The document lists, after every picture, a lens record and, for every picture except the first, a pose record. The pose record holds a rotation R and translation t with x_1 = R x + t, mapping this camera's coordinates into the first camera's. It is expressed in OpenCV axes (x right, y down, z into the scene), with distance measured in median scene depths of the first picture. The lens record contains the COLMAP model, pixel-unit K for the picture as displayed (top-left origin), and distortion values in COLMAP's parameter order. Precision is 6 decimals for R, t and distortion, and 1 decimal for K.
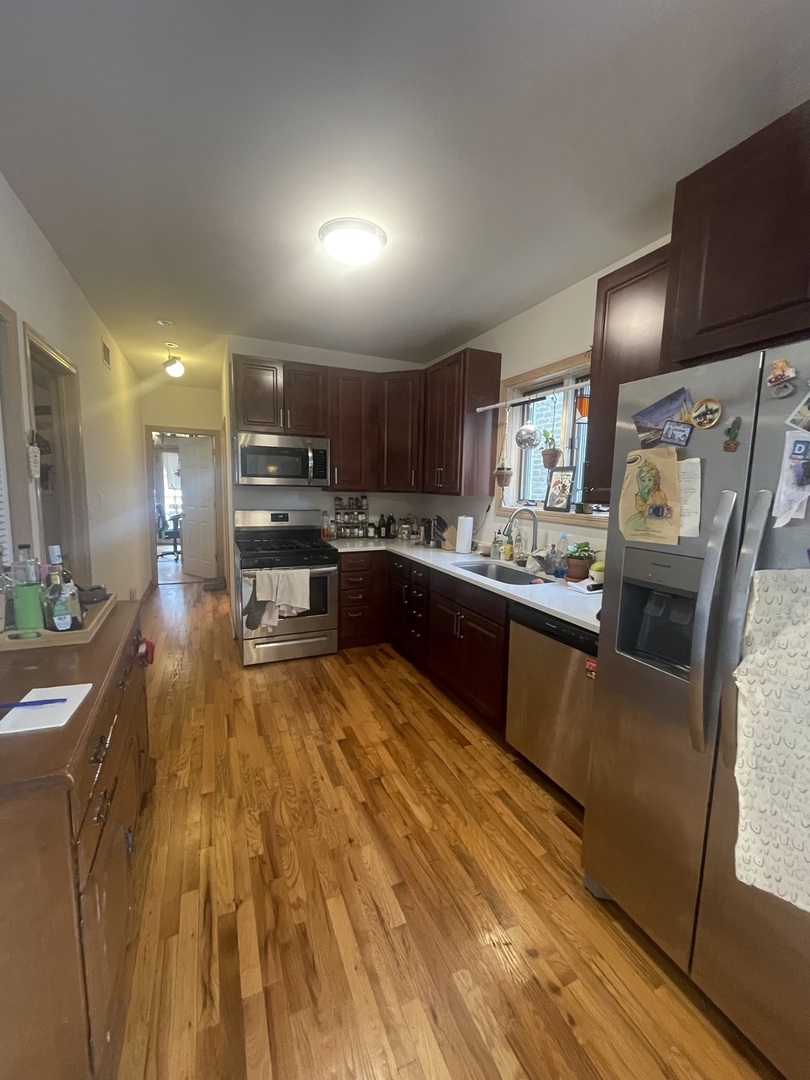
lens RADIAL K [[437.4, 0, 403.8], [0, 437.4, 539.9], [0, 0, 1]] dist [-0.001989, -0.000117]
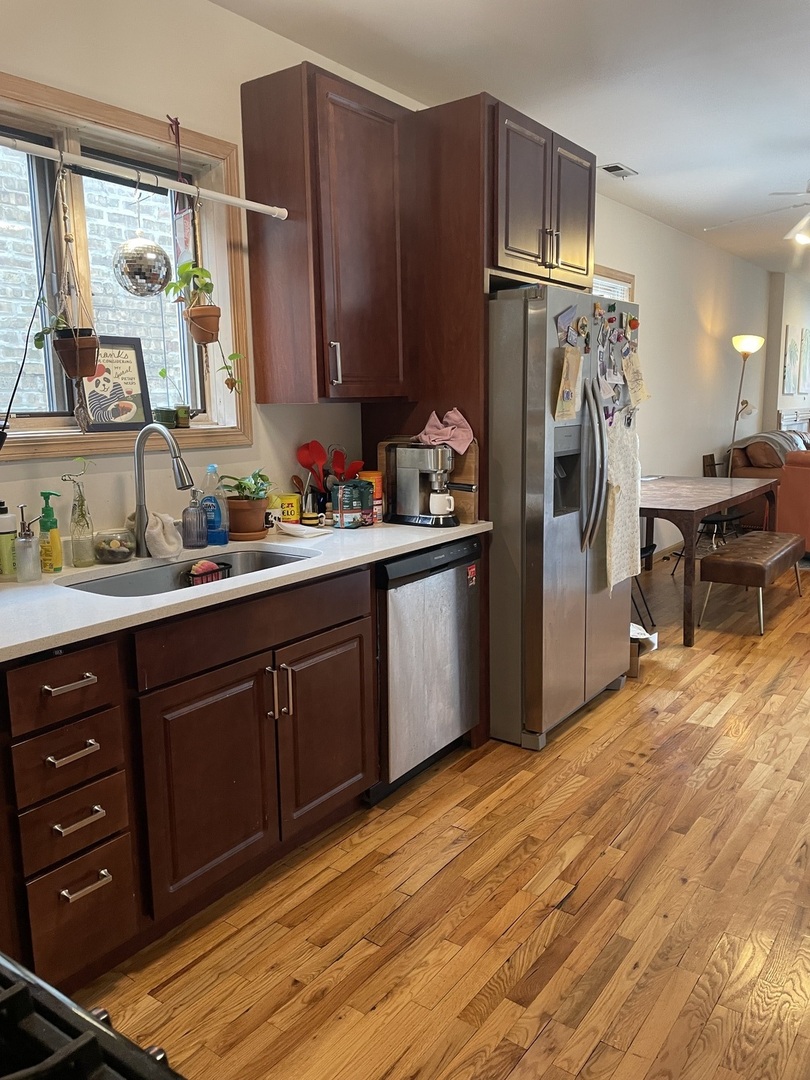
lens RADIAL K [[817.3, 0, 400.2], [0, 817.3, 529.8], [0, 0, 1]] dist [0.069138, -0.083873]
pose [[-0.499247, -0.151281, 0.853151, -0.740730], [0.112879, 0.964893, 0.237149, -0.176135], [-0.859075, 0.214699, -0.464644, 1.481359]]
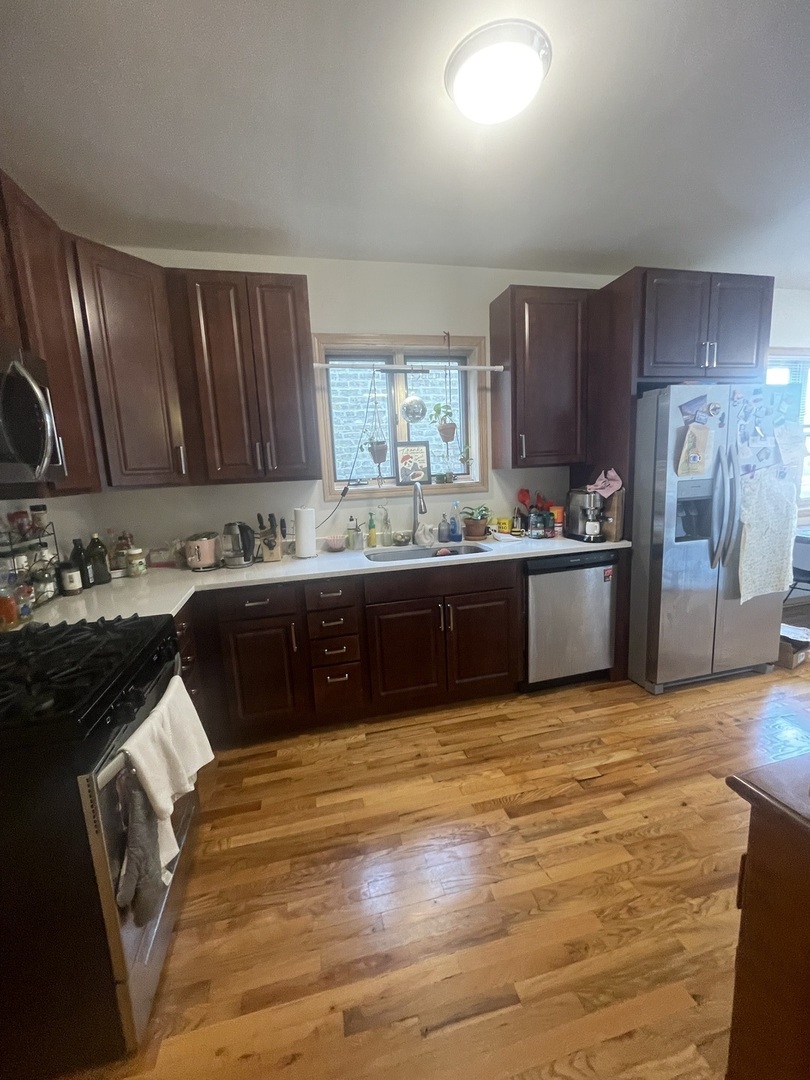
lens RADIAL K [[437.4, 0, 407.1], [0, 437.4, 540.9], [0, 0, 1]] dist [-0.001989, -0.000117]
pose [[0.176136, -0.191216, 0.965615, -0.849948], [0.175485, 0.971337, 0.160339, -0.133558], [-0.968597, 0.141209, 0.204643, 1.036881]]
